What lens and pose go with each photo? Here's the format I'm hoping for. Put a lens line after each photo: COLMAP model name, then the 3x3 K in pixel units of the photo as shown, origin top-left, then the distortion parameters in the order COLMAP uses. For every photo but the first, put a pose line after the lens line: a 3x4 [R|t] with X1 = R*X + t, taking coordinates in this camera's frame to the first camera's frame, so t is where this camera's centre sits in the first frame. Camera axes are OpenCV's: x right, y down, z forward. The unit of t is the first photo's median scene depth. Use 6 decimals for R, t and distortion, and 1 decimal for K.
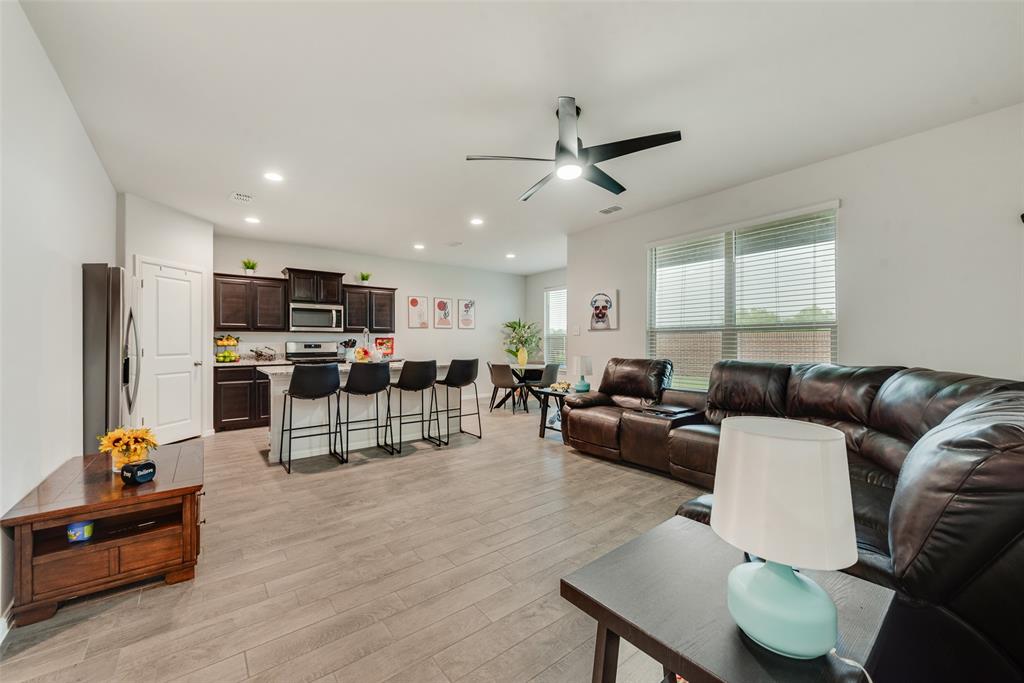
lens RADIAL K [[397.1, 0, 512.0], [0, 397.1, 341.5], [0, 0, 1]] dist [0.001042, 0.000013]
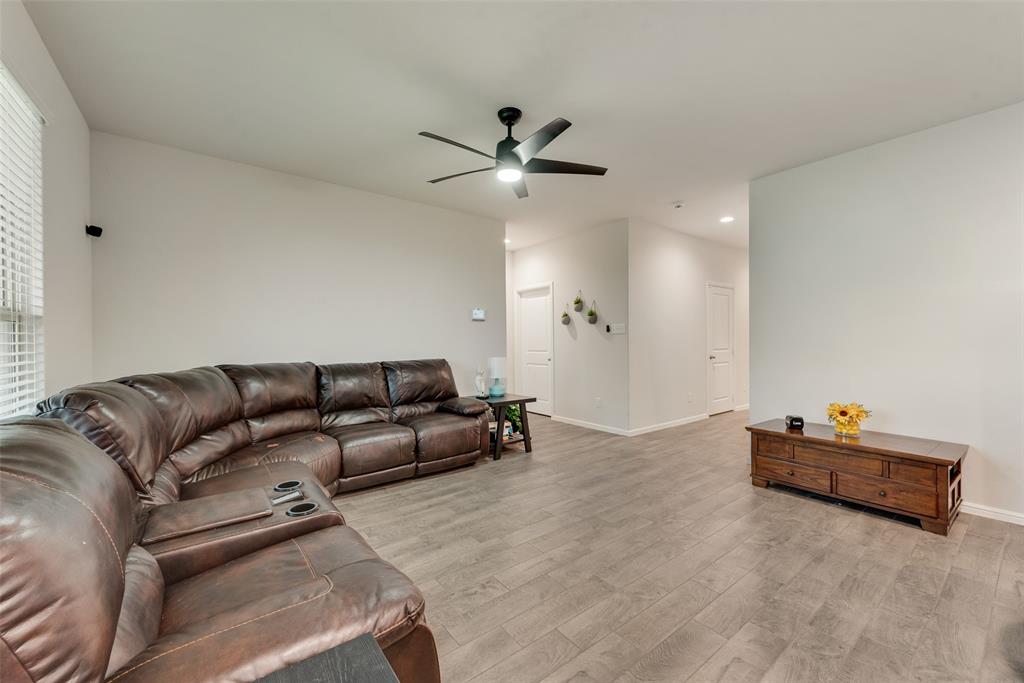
lens RADIAL K [[406.2, 0, 509.7], [0, 406.2, 341.6], [0, 0, 1]] dist [0.008227, -0.000454]
pose [[-0.999674, 0.004970, 0.025046, 0.059930], [0.004912, 0.999985, -0.002385, 0.000857], [-0.025057, -0.002261, -0.999683, 1.013531]]
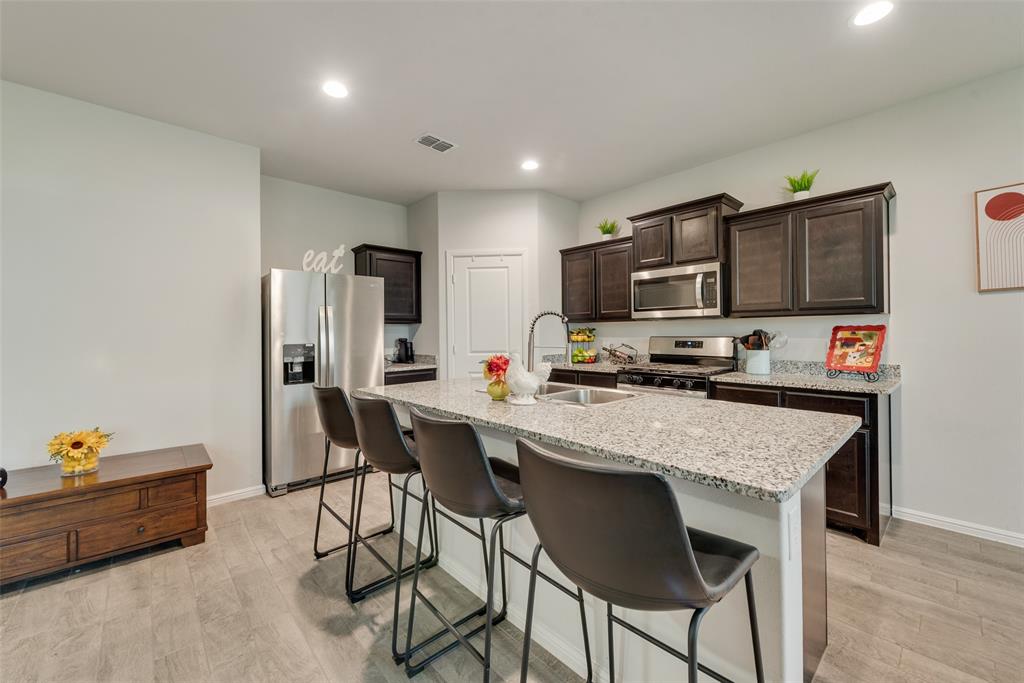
lens RADIAL K [[405.3, 0, 510.1], [0, 405.3, 330.1], [0, 0, 1]] dist [0.001501, -0.000227]
pose [[0.060038, -0.004843, -0.998184, 0.056363], [0.012261, 0.999916, -0.004114, -0.010096], [0.998121, -0.011991, 0.060092, 0.854788]]
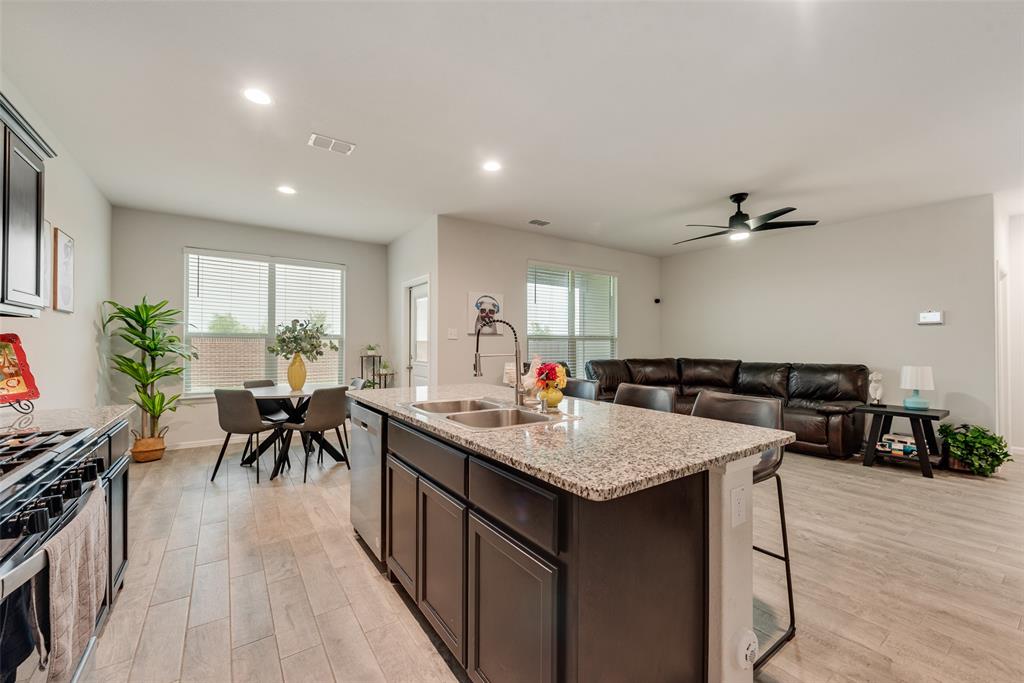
lens RADIAL K [[406.2, 0, 509.7], [0, 406.2, 341.6], [0, 0, 1]] dist [0.008227, -0.000454]
pose [[0.061108, 0.008697, 0.998093, -0.720819], [-0.004398, 0.999955, -0.008444, -0.004963], [-0.998121, -0.003874, 0.061143, 0.881412]]
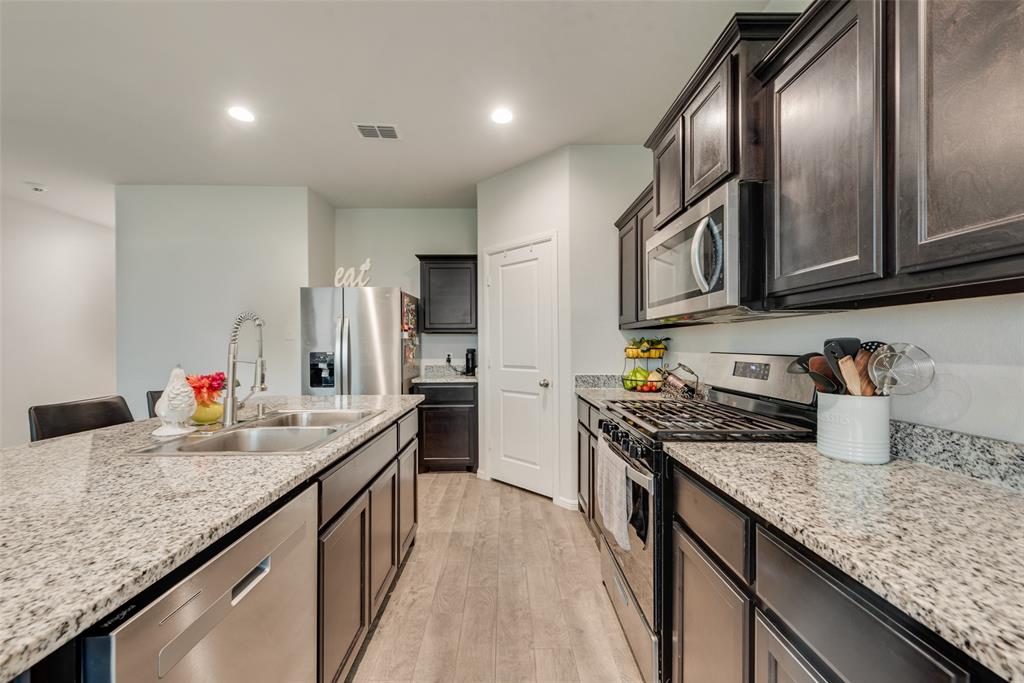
lens RADIAL K [[406.2, 0, 509.7], [0, 406.2, 341.6], [0, 0, 1]] dist [0.008227, -0.000454]
pose [[-0.613029, -0.001292, -0.790060, -0.219525], [0.006870, 0.999952, -0.006966, -0.006979], [0.790031, -0.009698, -0.612990, 1.238511]]
